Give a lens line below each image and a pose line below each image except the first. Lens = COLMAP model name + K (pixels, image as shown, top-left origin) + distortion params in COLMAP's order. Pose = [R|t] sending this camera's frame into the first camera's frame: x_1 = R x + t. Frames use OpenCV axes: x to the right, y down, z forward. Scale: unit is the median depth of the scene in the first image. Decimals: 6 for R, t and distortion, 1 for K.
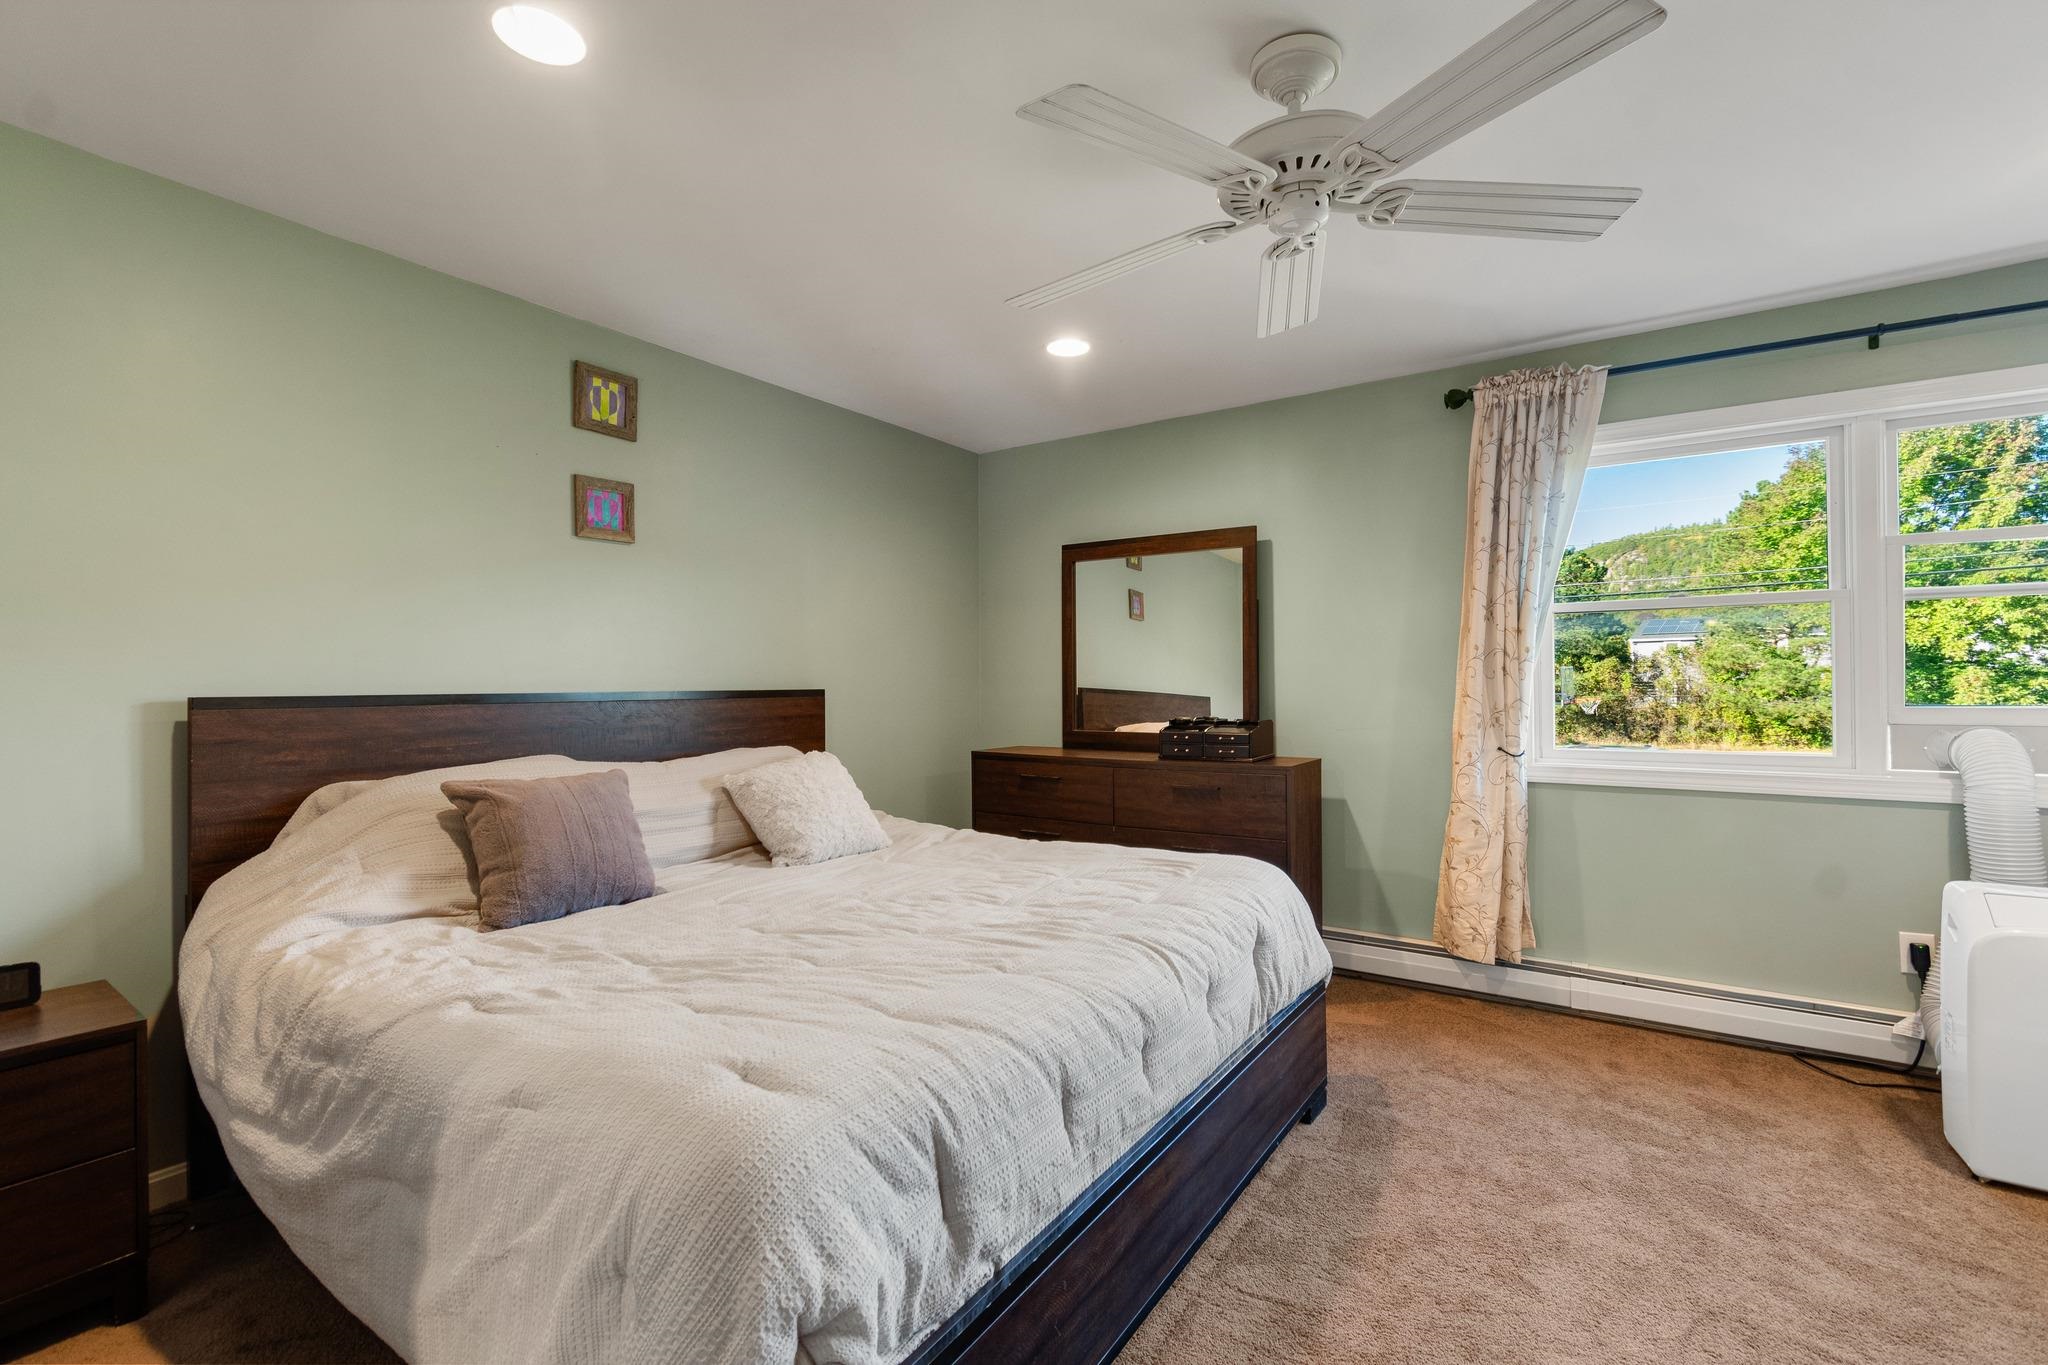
lens RADIAL K [[923.7, 0, 1025.0], [0, 923.7, 678.4], [0, 0, 1]] dist [0.004047, -0.003531]
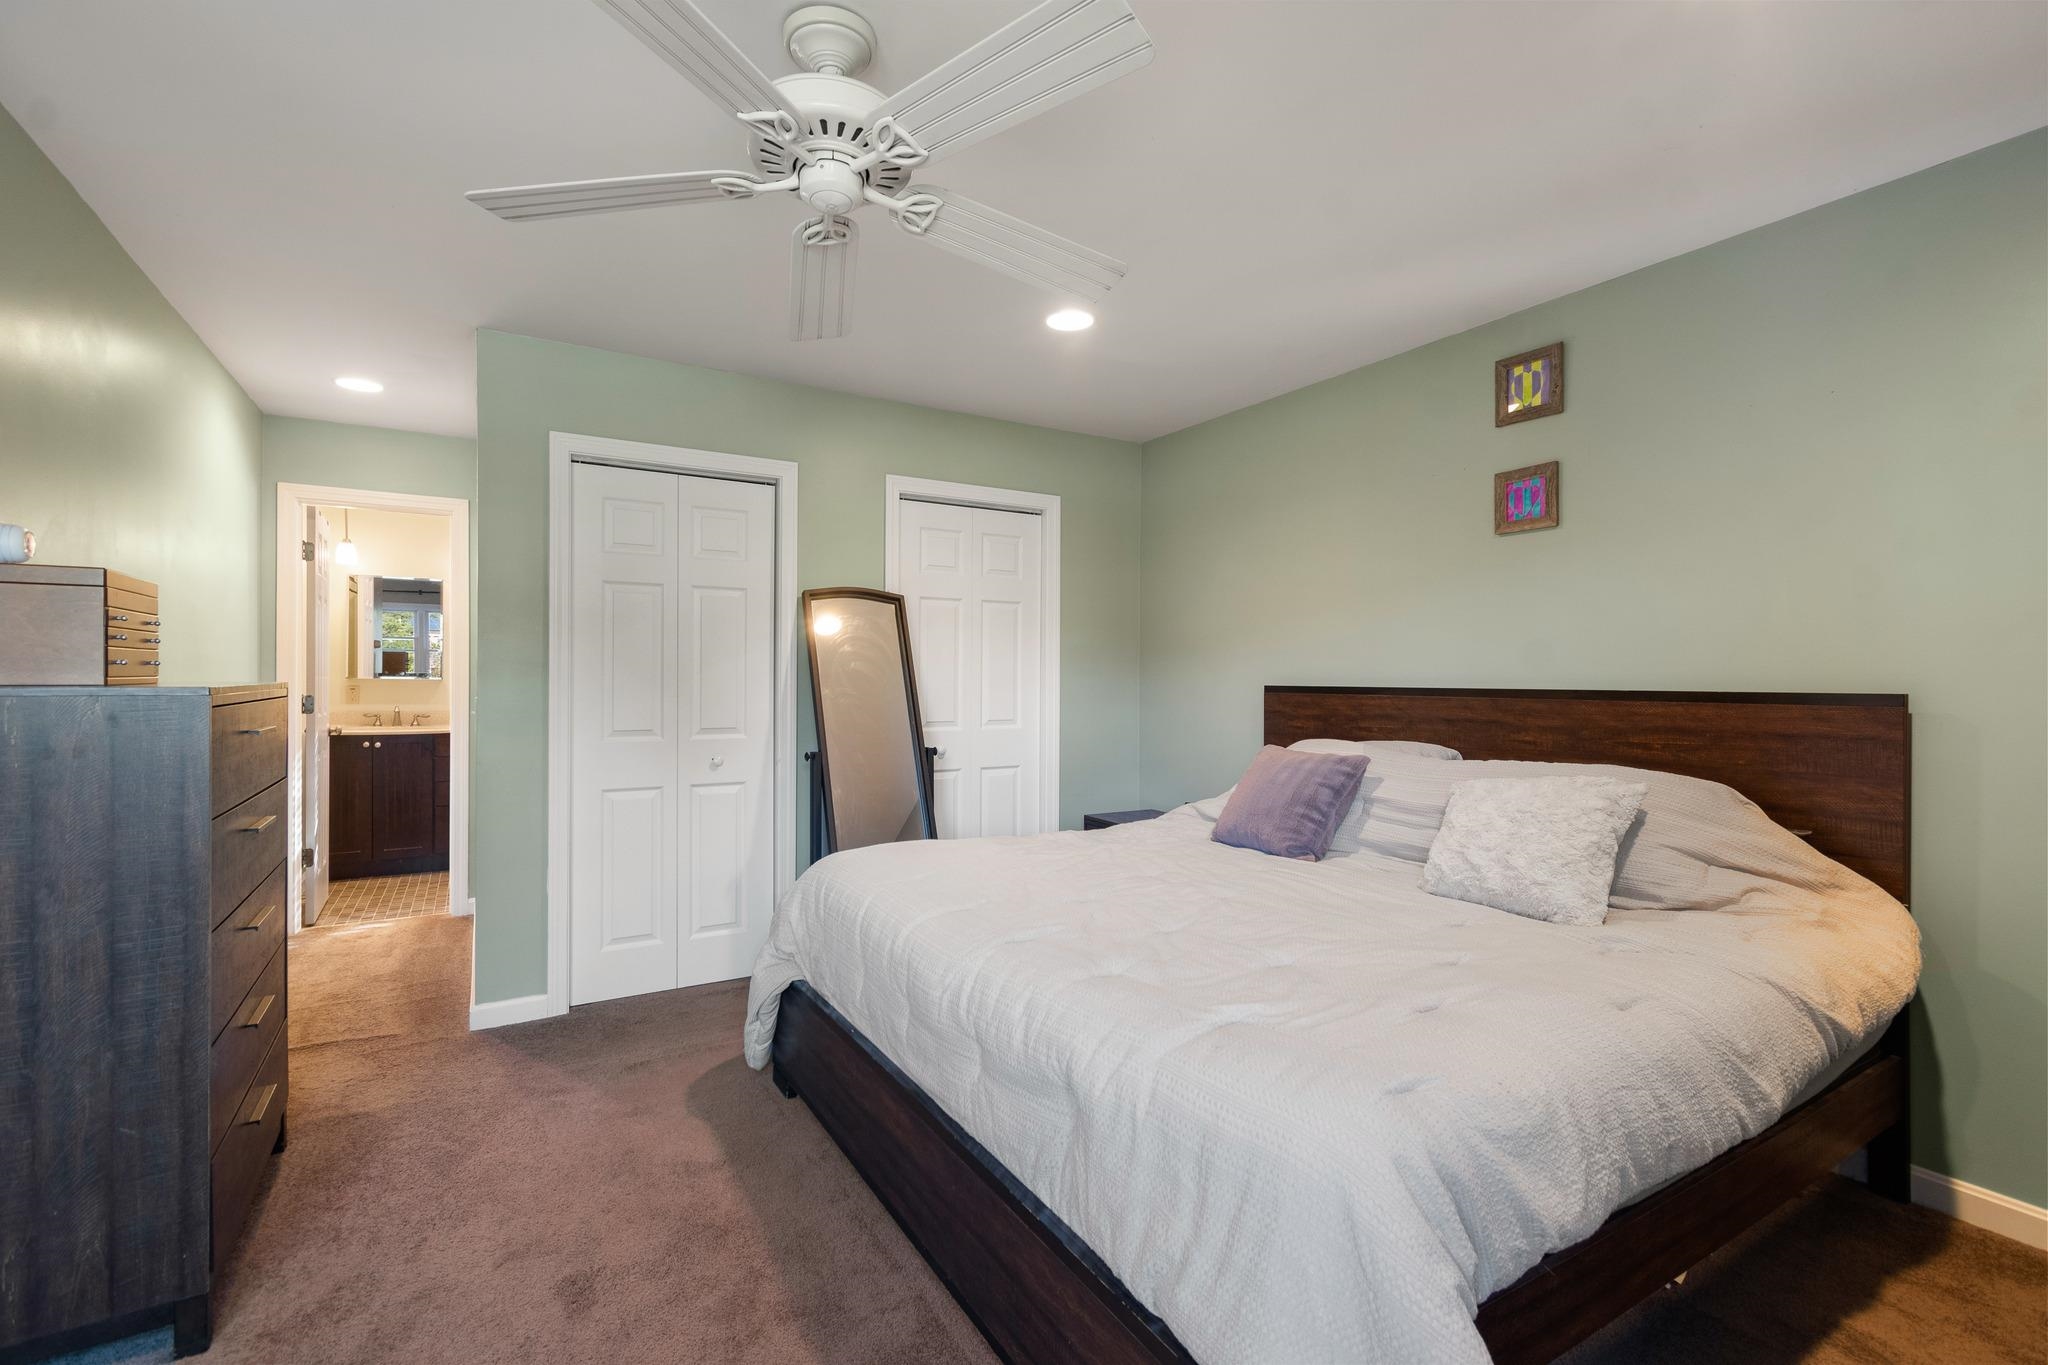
lens RADIAL K [[923.7, 0, 1029.5], [0, 923.7, 678.5], [0, 0, 1]] dist [0.004047, -0.003531]
pose [[-0.430874, 0.005121, -0.902397, 0.633537], [-0.001210, 0.999980, 0.006252, -0.001542], [0.902411, 0.003786, -0.430859, 0.945504]]
